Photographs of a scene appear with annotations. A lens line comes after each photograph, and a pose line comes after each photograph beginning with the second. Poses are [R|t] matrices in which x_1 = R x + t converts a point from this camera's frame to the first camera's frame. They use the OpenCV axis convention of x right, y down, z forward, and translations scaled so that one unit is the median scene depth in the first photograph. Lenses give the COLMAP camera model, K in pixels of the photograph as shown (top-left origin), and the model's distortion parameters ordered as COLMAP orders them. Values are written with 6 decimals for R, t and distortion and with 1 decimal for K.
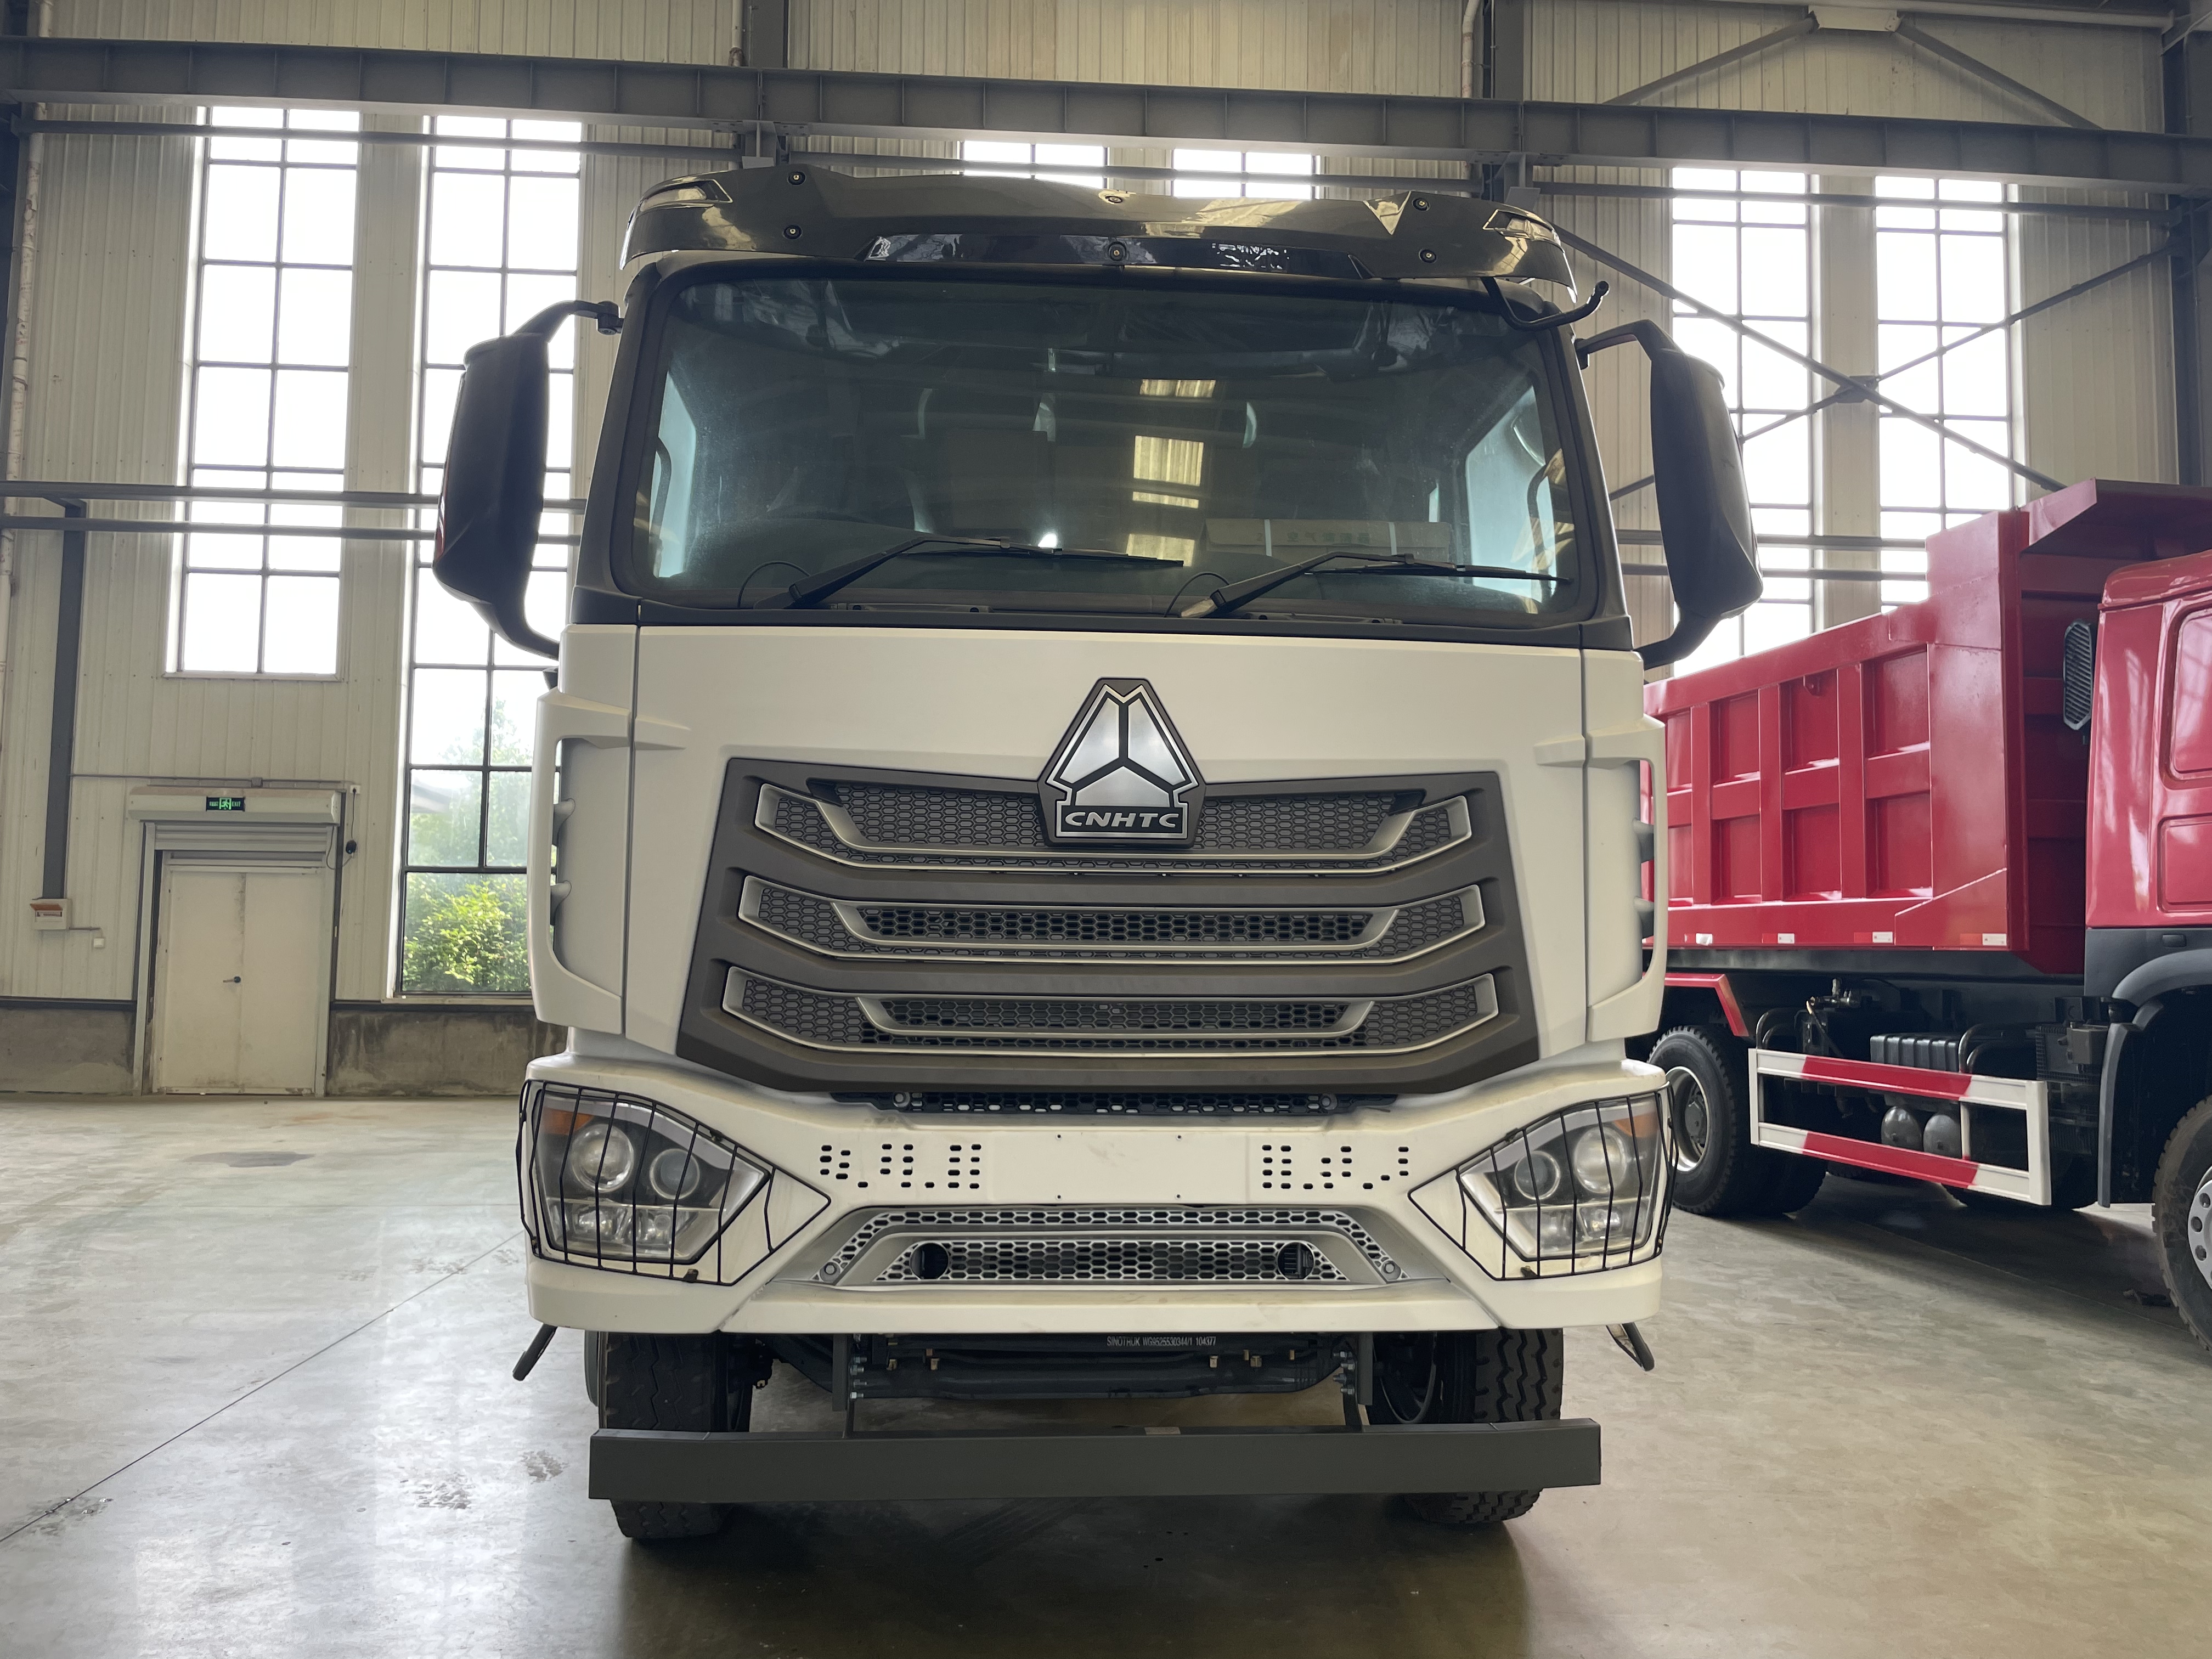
lens RADIAL K [[1684.9, 0, 1124.3], [0, 1684.9, 826.4], [0, 0, 1]] dist [0.104814, -0.189535]
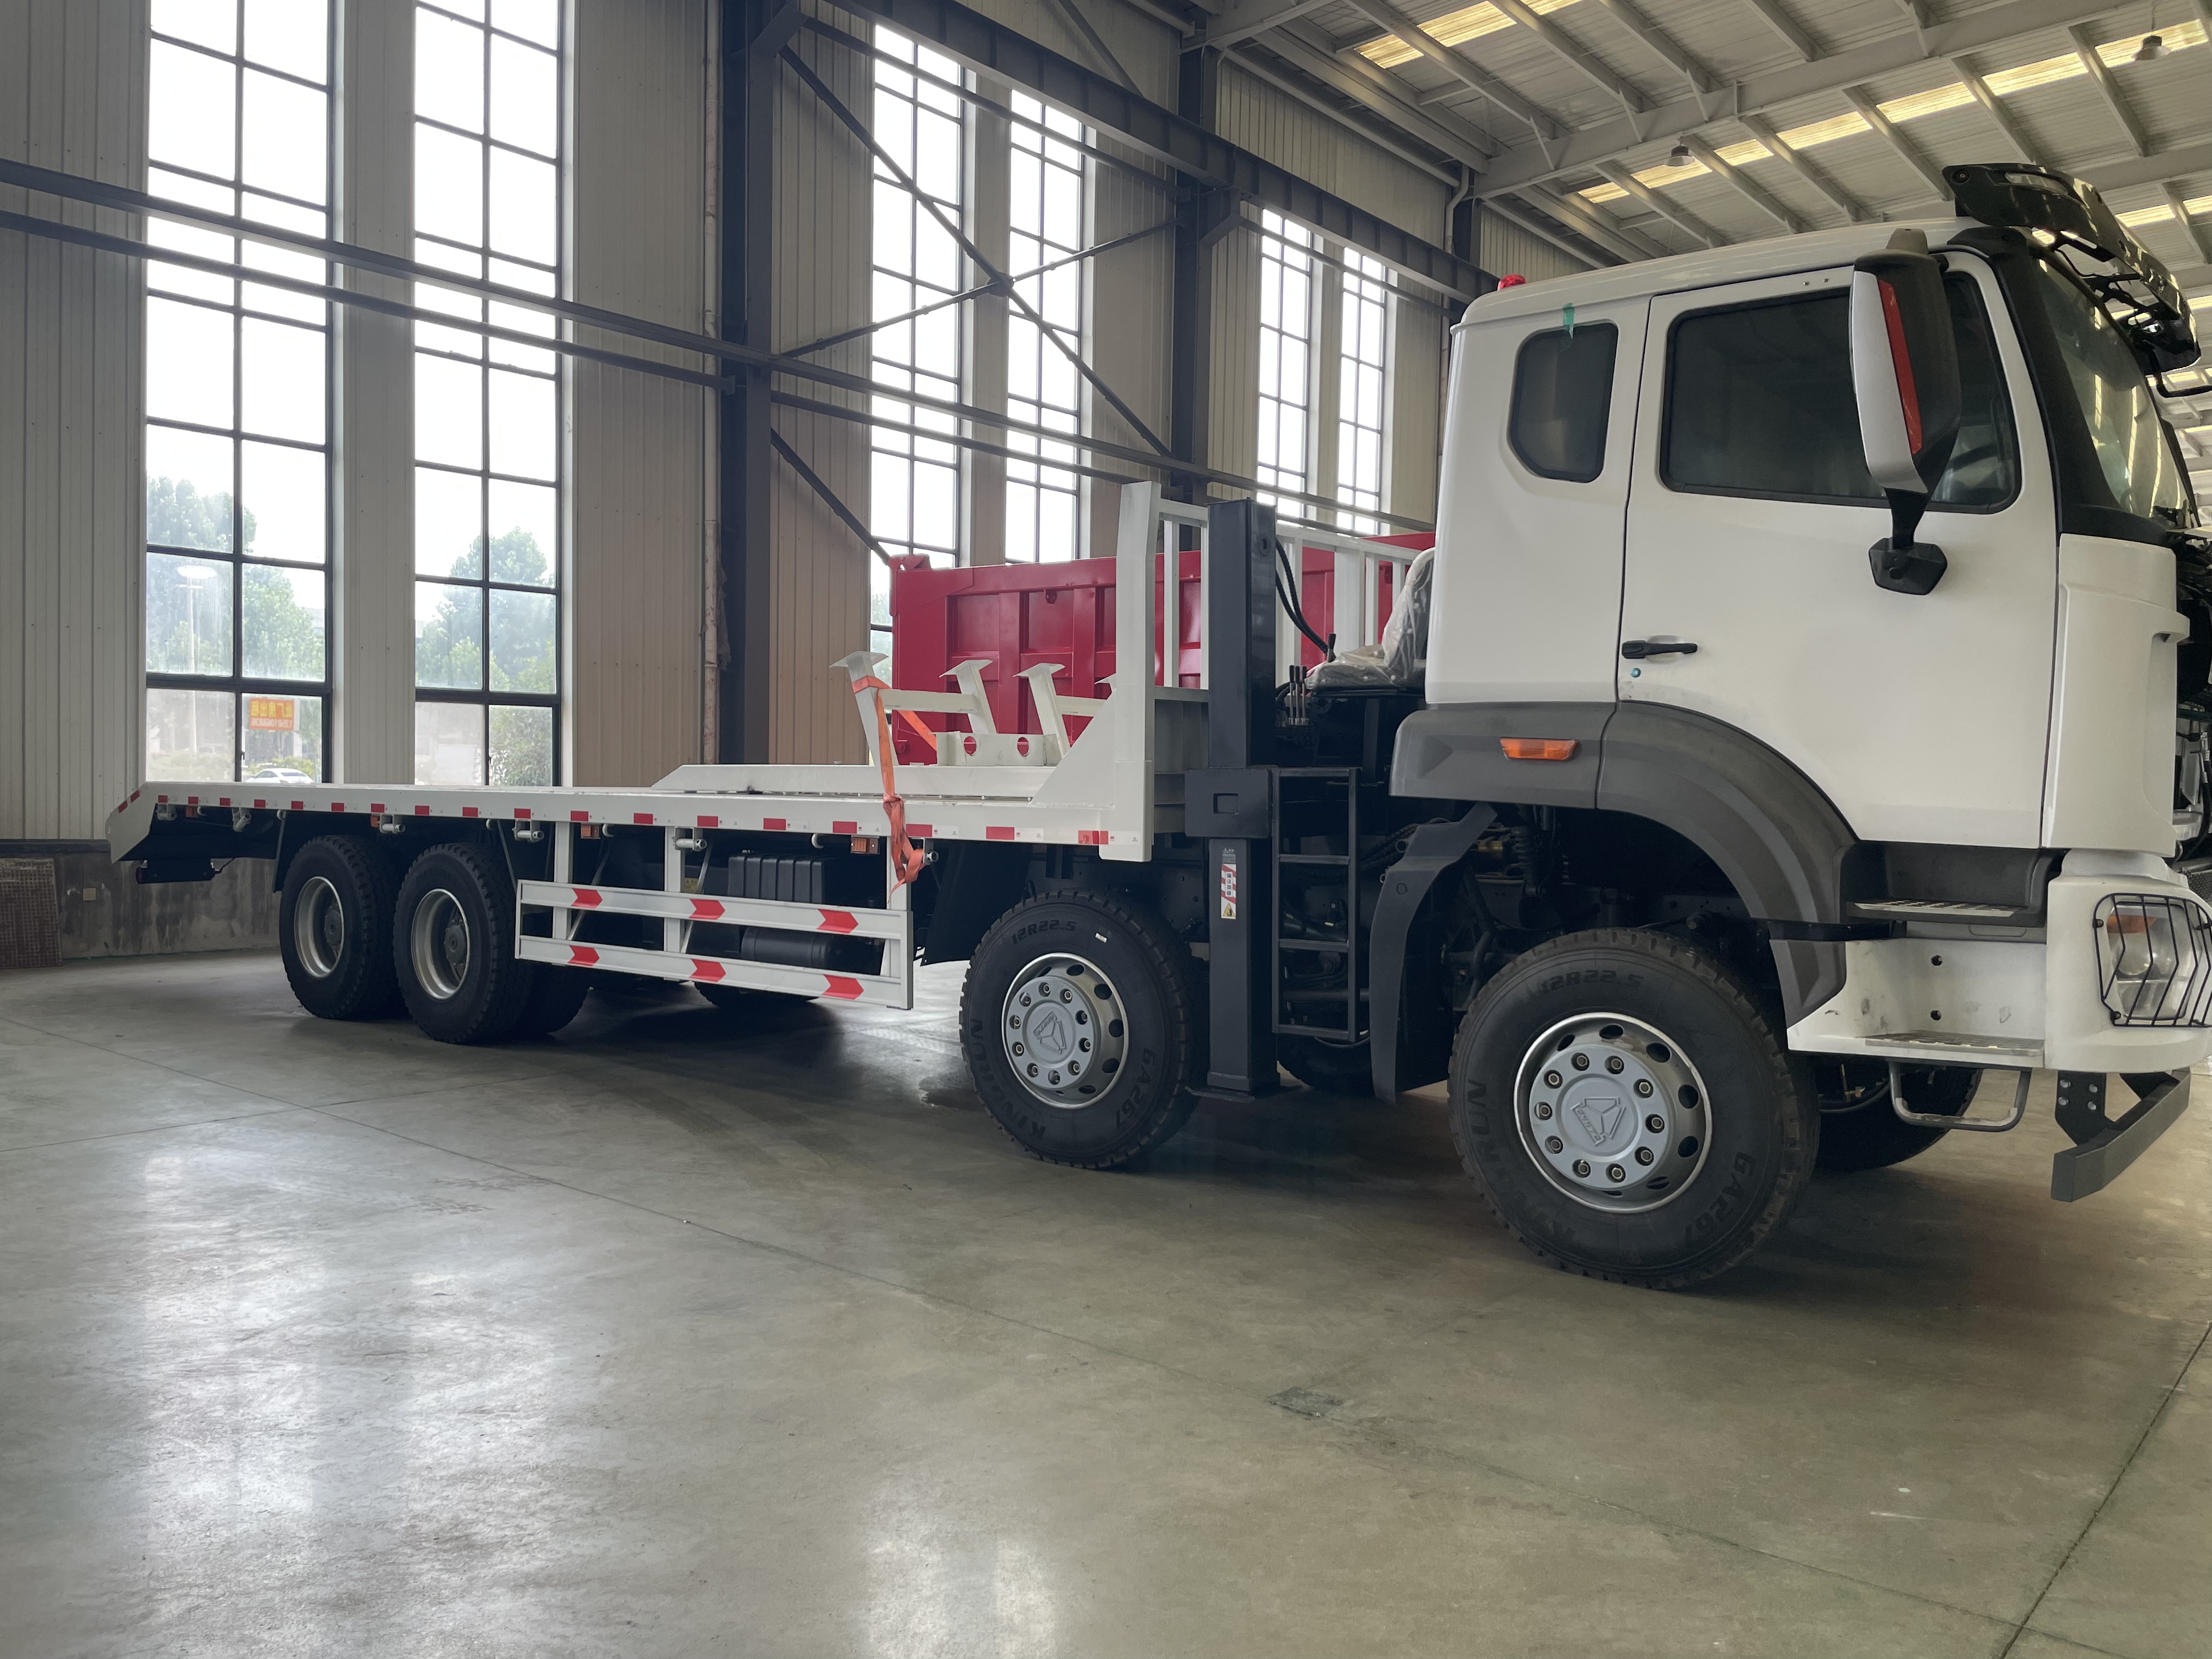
lens RADIAL K [[1695.8, 0, 1121.1], [0, 1695.8, 815.6], [0, 0, 1]] dist [0.086988, -0.125911]
pose [[0.688538, -0.018826, 0.724956, -1.834829], [-0.054665, 0.995472, 0.077770, 0.027736], [-0.723137, -0.093177, 0.684391, 0.659242]]
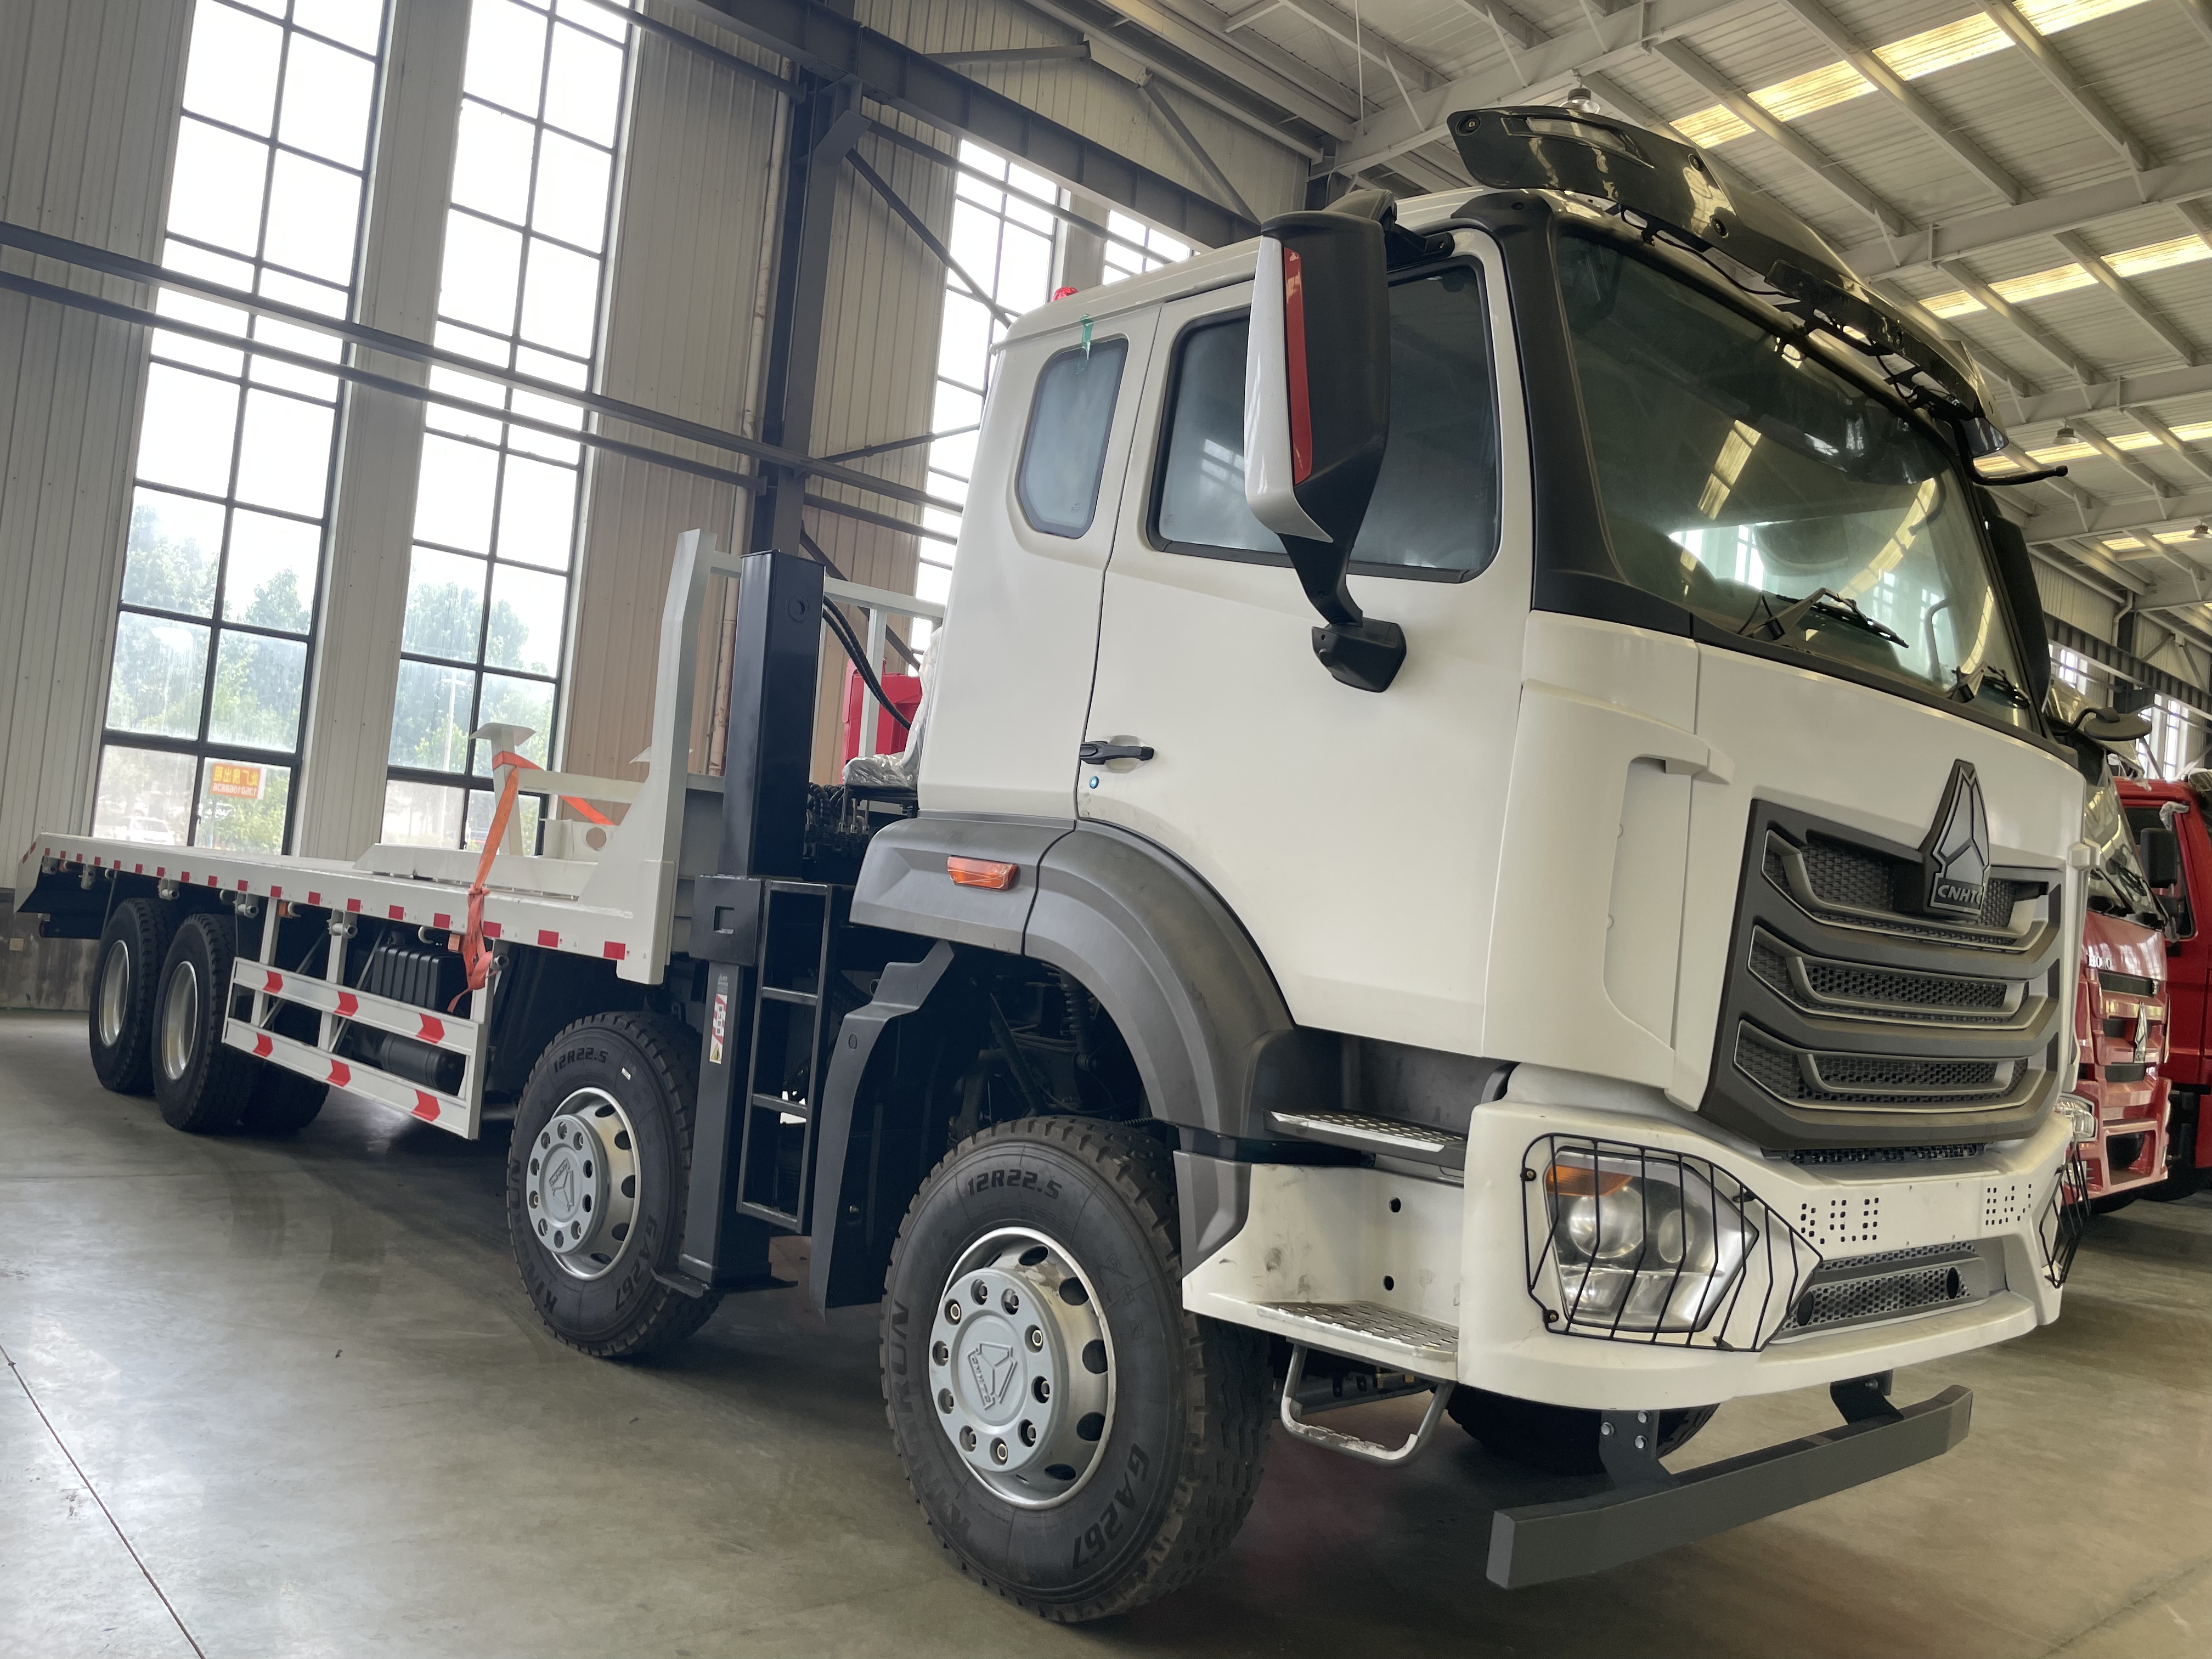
lens RADIAL K [[1697.3, 0, 1100.2], [0, 1697.3, 840.1], [0, 0, 1]] dist [0.092793, -0.137479]
pose [[0.786652, 0.088562, 0.611012, -1.106987], [-0.127668, 0.991602, 0.020640, 0.009025], [-0.604053, -0.094243, 0.791352, 0.460652]]
